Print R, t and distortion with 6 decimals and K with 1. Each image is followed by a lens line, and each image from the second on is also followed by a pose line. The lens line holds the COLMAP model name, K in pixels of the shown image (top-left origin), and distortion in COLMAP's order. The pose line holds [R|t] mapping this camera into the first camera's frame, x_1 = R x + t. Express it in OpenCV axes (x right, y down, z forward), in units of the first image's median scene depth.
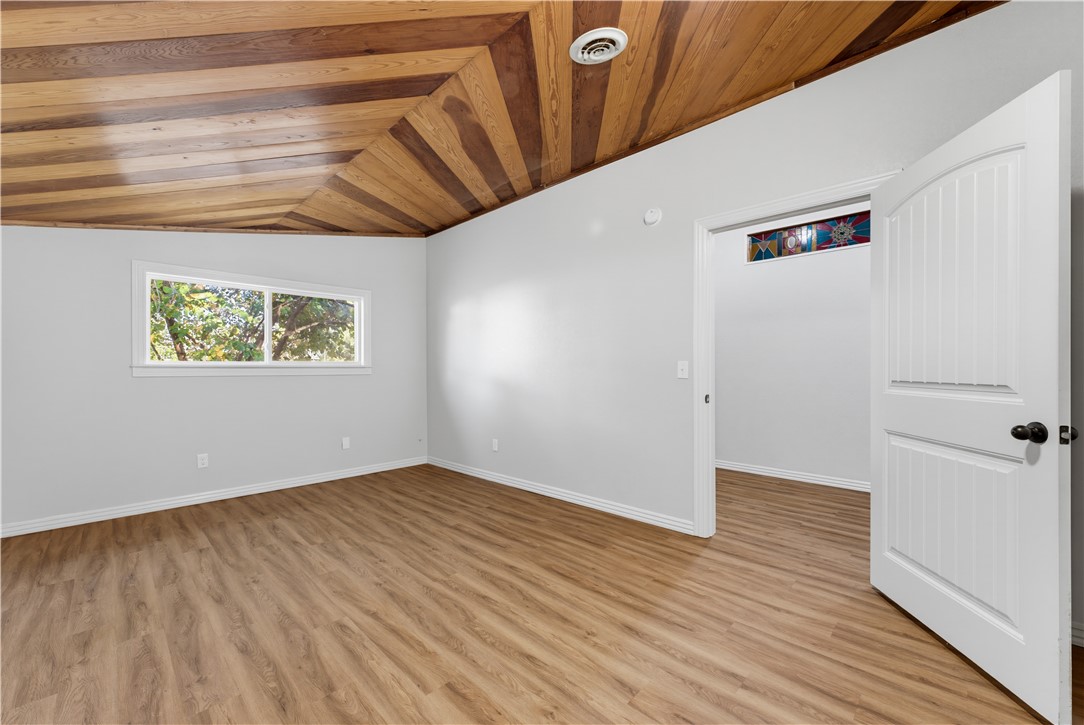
lens RADIAL K [[438.7, 0, 543.1], [0, 438.7, 365.4], [0, 0, 1]] dist [-0.004461, 0.000895]
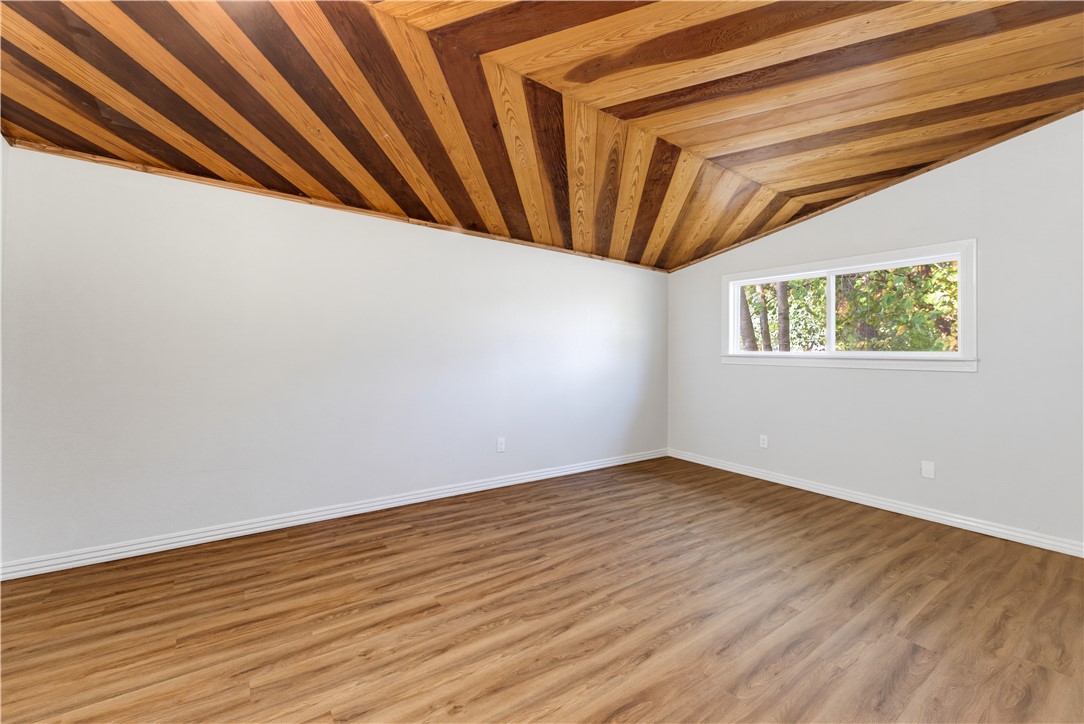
lens RADIAL K [[438.7, 0, 541.8], [0, 438.7, 342.1], [0, 0, 1]] dist [-0.004461, 0.000895]
pose [[-0.180689, -0.025655, -0.983206, 0.665219], [-0.008773, 0.999662, -0.024472, -0.002608], [0.983501, 0.004204, -0.180853, 1.015118]]
